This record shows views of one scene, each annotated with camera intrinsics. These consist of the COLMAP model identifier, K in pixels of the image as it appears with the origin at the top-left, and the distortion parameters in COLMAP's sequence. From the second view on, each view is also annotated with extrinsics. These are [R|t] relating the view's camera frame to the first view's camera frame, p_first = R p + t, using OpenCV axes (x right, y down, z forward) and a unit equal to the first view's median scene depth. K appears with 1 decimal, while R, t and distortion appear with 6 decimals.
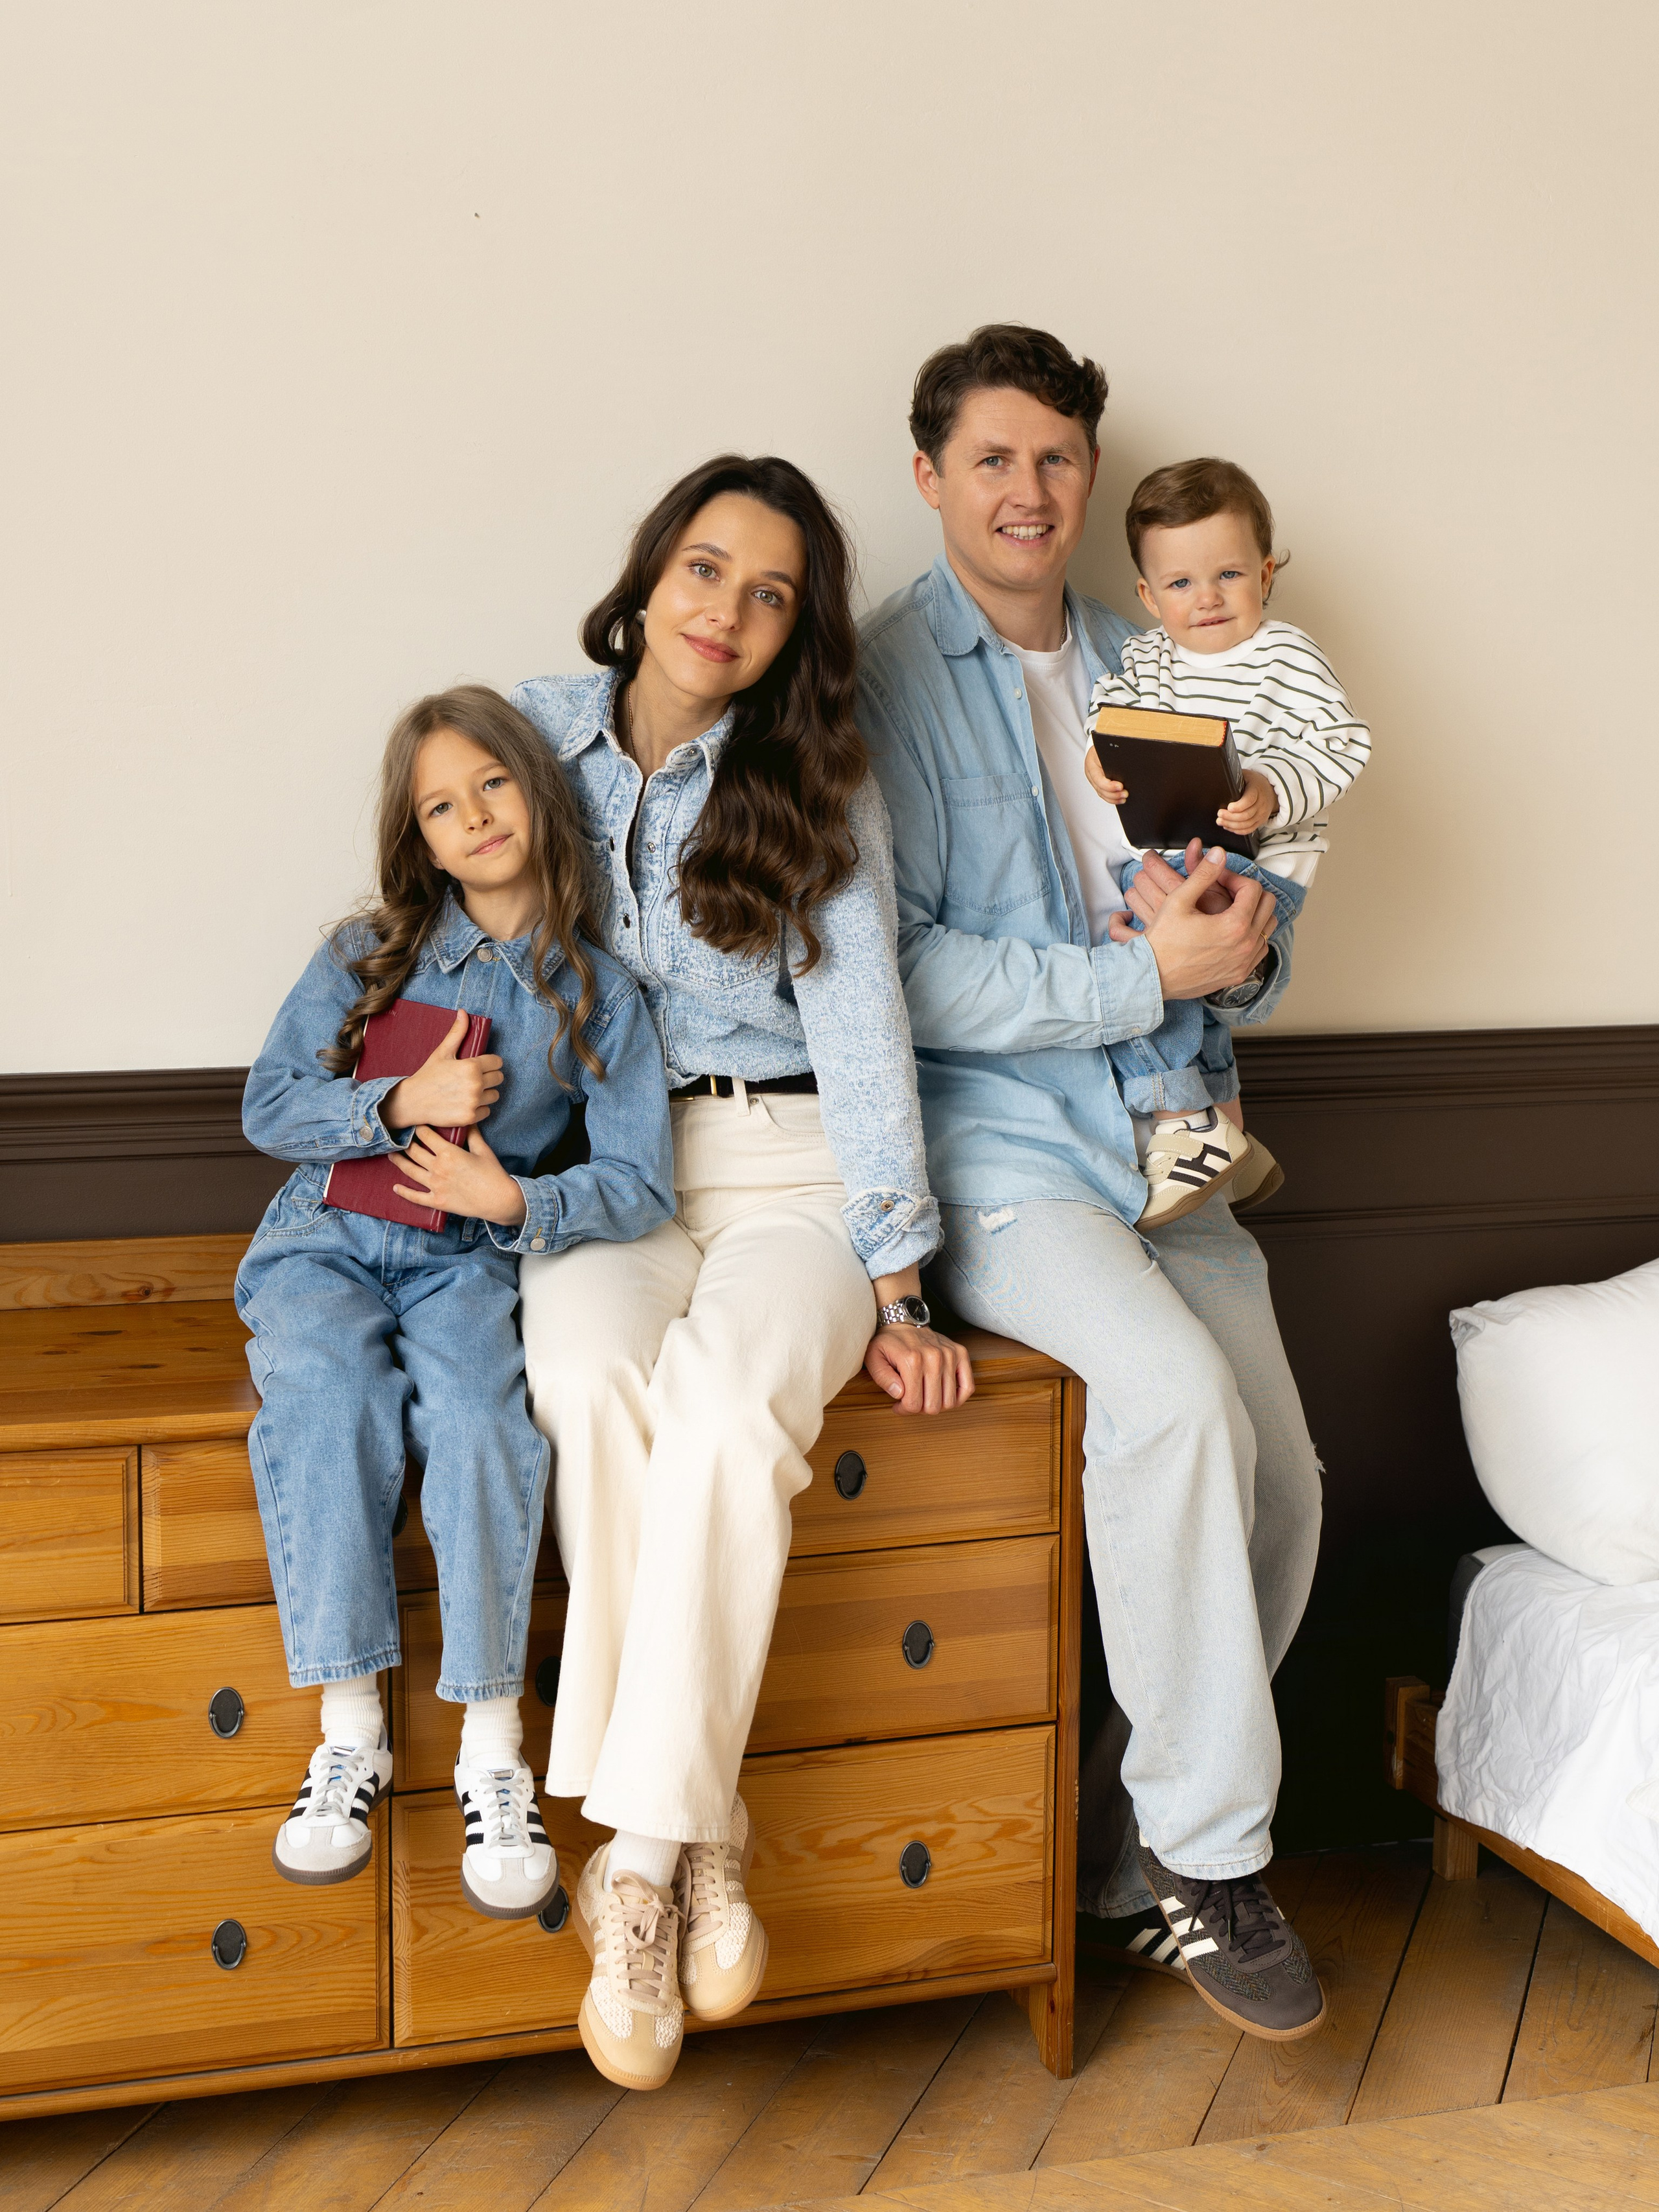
lens RADIAL K [[3434.2, 0, 829.5], [0, 3434.2, 1106.0], [0, 0, 1]] dist [-0.357015, 1.105488]
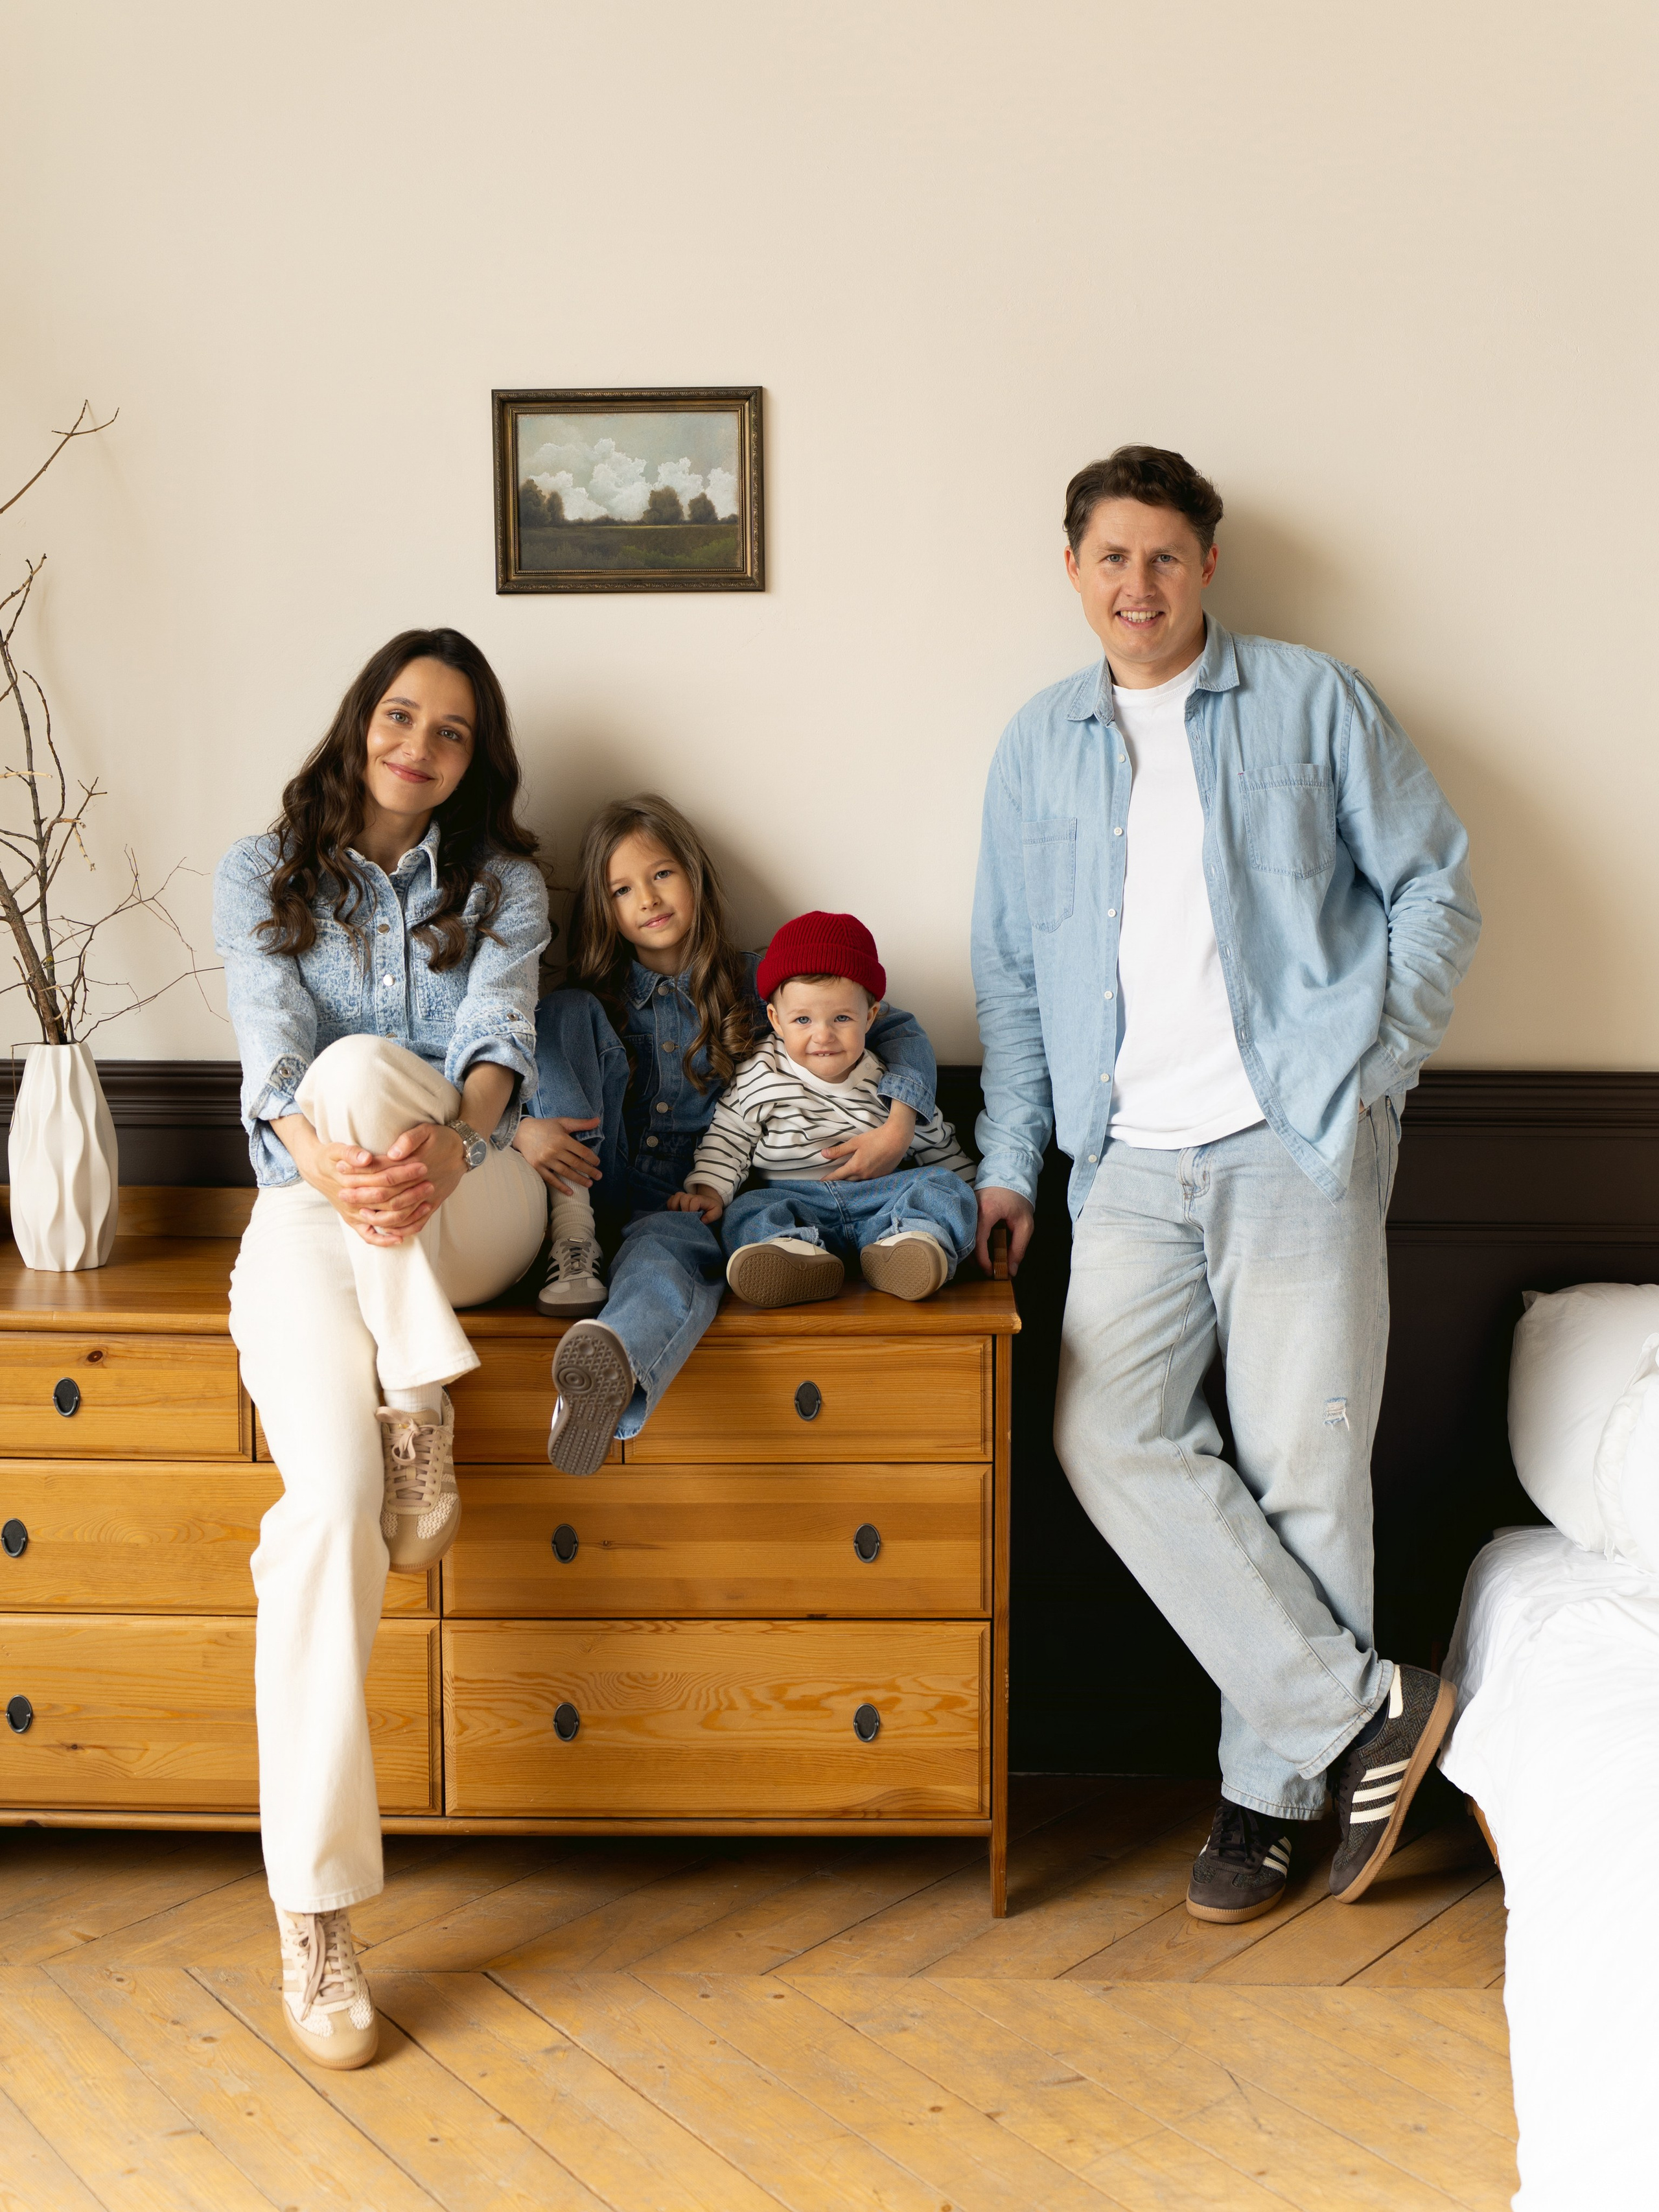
lens RADIAL K [[3434.2, 0, 829.5], [0, 3434.2, 1106.0], [0, 0, 1]] dist [-0.357015, 1.105488]
pose [[0.933134, 0.047277, -0.356408, 0.440574], [-0.039965, 0.998813, 0.027855, -0.032982], [0.357301, -0.011749, 0.933915, -0.153259]]
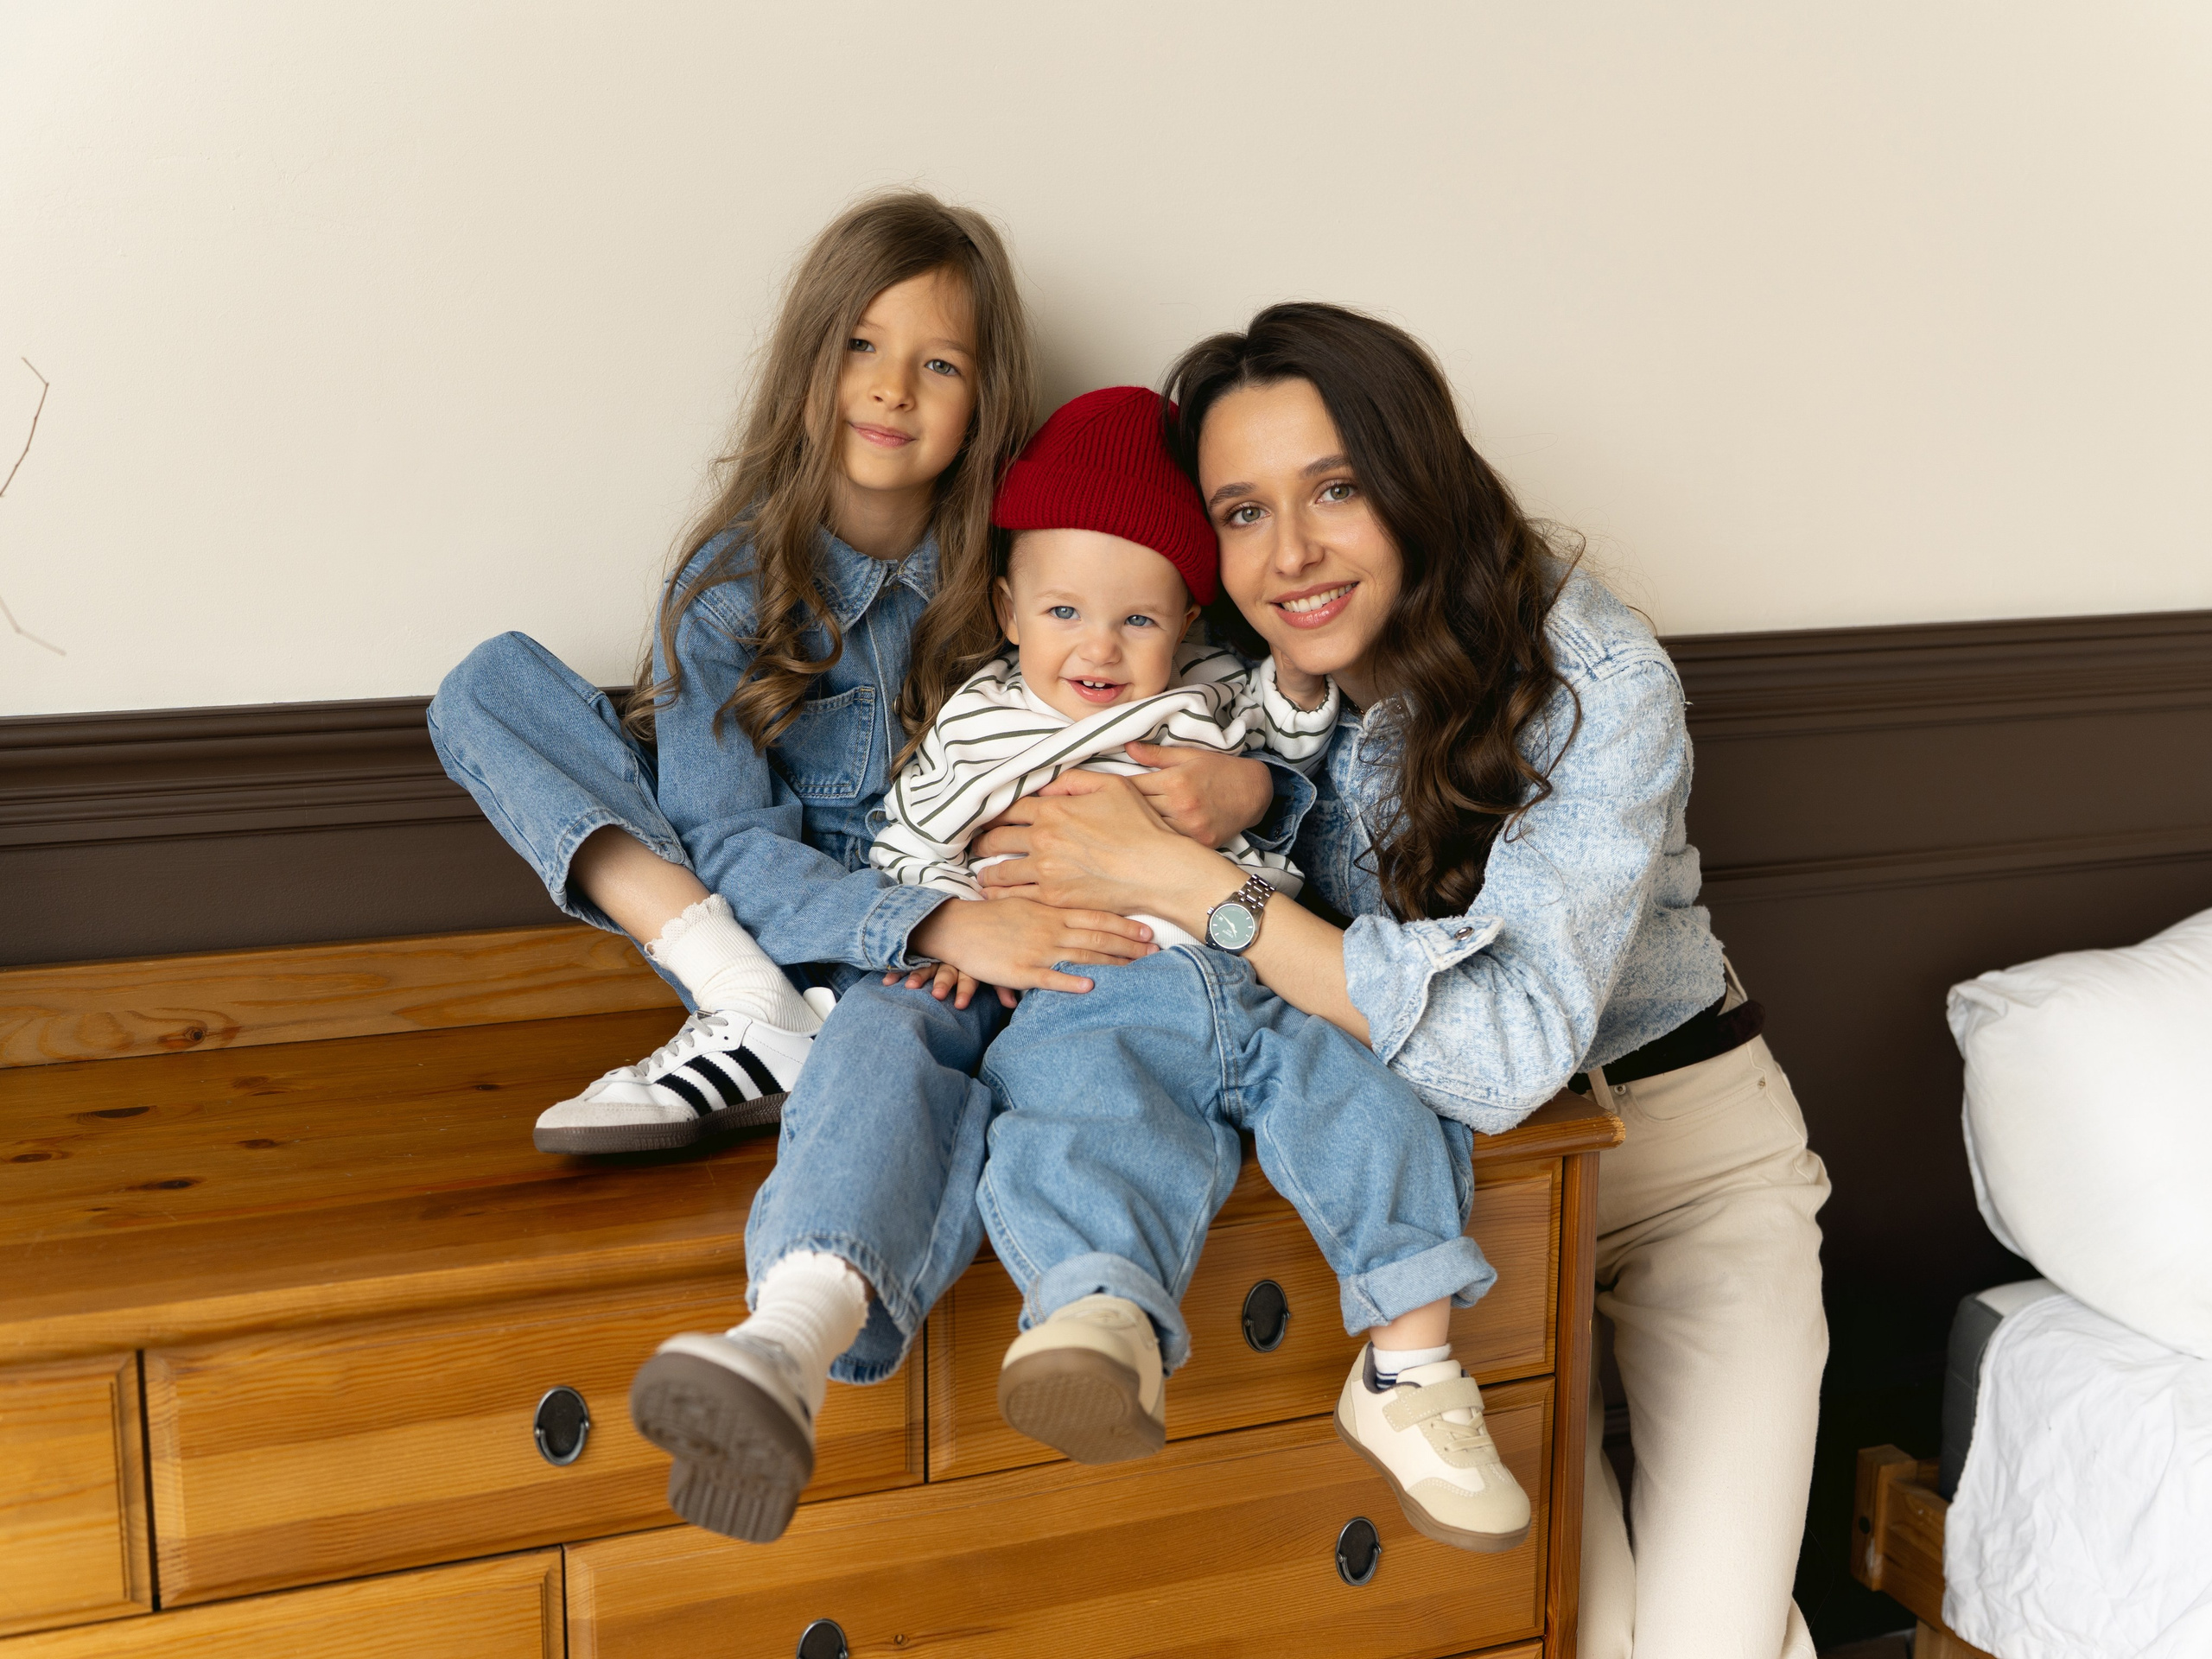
lens RADIAL K [[2701.1, 0, 1106.0], [0, 2701.1, 829.5], [0, 0, 1]] dist [-0.082426, 0.004656]
pose [[0.998043, -0.013675, 0.061012, -0.054091], [0.009577, 0.997710, 0.066962, -0.020987], [-0.061788, -0.066247, 0.995888, 0.476104]]
